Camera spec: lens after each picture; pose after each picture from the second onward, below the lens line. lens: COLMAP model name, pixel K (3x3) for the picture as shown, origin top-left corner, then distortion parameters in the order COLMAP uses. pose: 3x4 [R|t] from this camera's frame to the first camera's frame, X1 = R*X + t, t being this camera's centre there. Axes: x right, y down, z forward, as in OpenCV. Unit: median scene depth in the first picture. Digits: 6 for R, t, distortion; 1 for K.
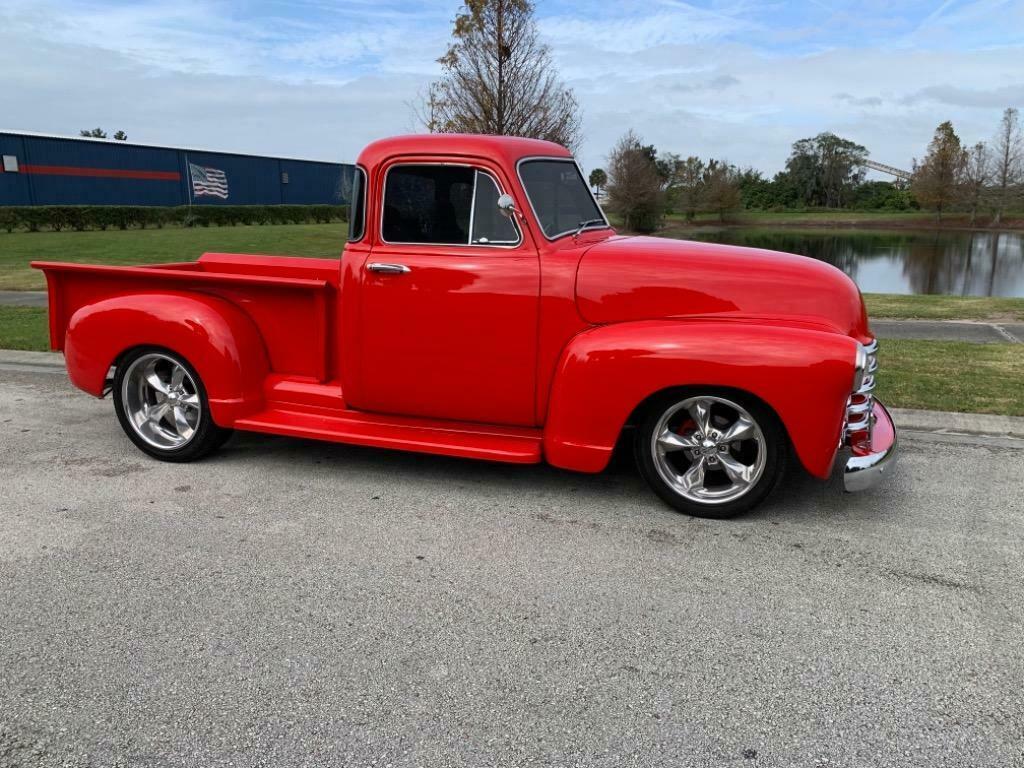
lens RADIAL K [[783.1, 0, 509.9], [0, 783.1, 378.4], [0, 0, 1]] dist [0.023131, -0.019007]
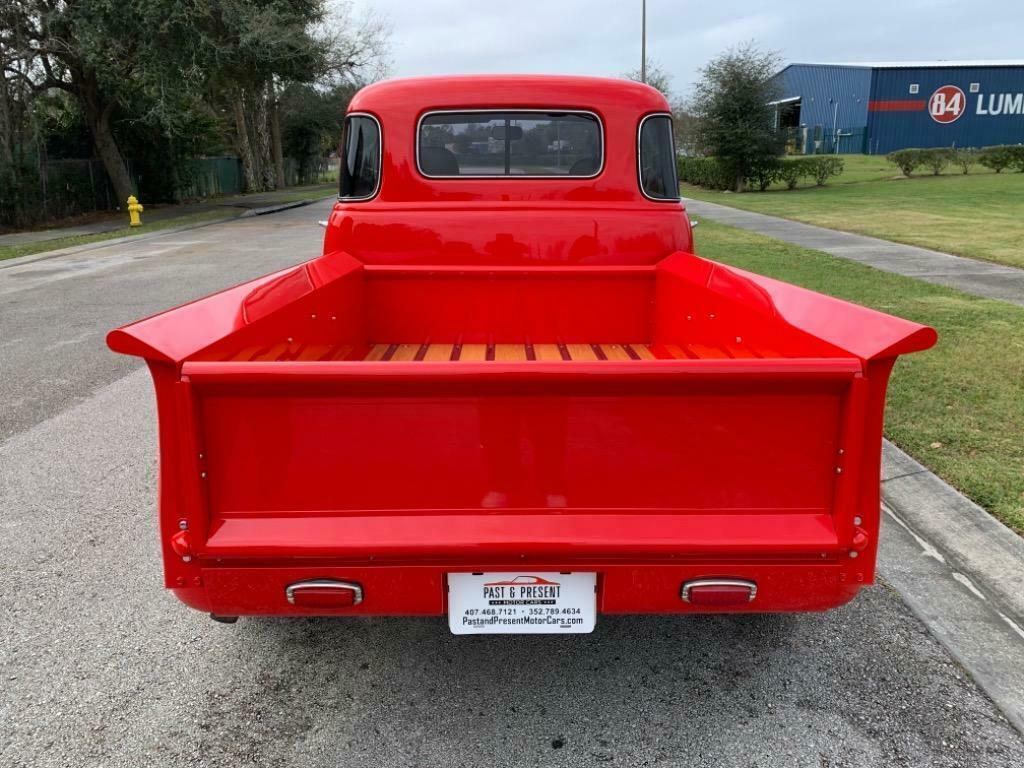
lens RADIAL K [[783.1, 0, 506.6], [0, 783.1, 375.5], [0, 0, 1]] dist [0.023131, -0.019007]
pose [[0.337094, 0.254599, -0.906392, 0.086834], [-0.189049, 0.961436, 0.199752, -0.018881], [0.922295, 0.104018, 0.372226, 0.081326]]
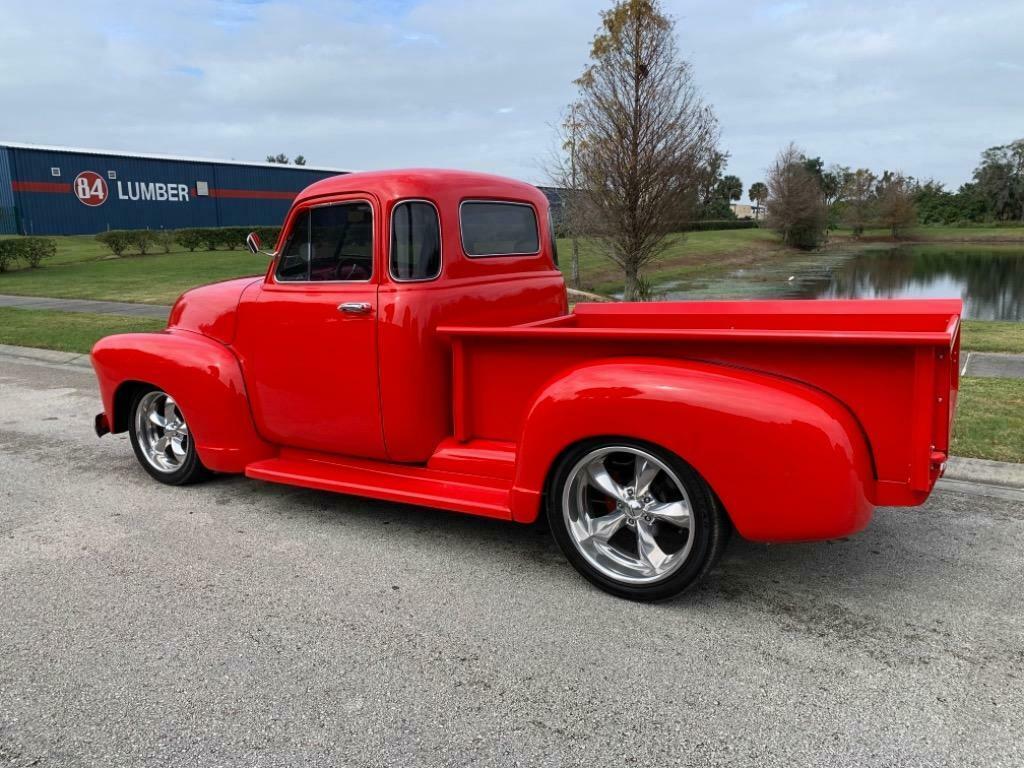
lens RADIAL K [[783.1, 0, 504.4], [0, 783.1, 380.6], [0, 0, 1]] dist [0.023131, -0.019007]
pose [[0.979633, 0.033562, -0.197974, 0.019053], [-0.036942, 0.999227, -0.013406, -0.002915], [0.197371, 0.020447, 0.980116, 0.001318]]
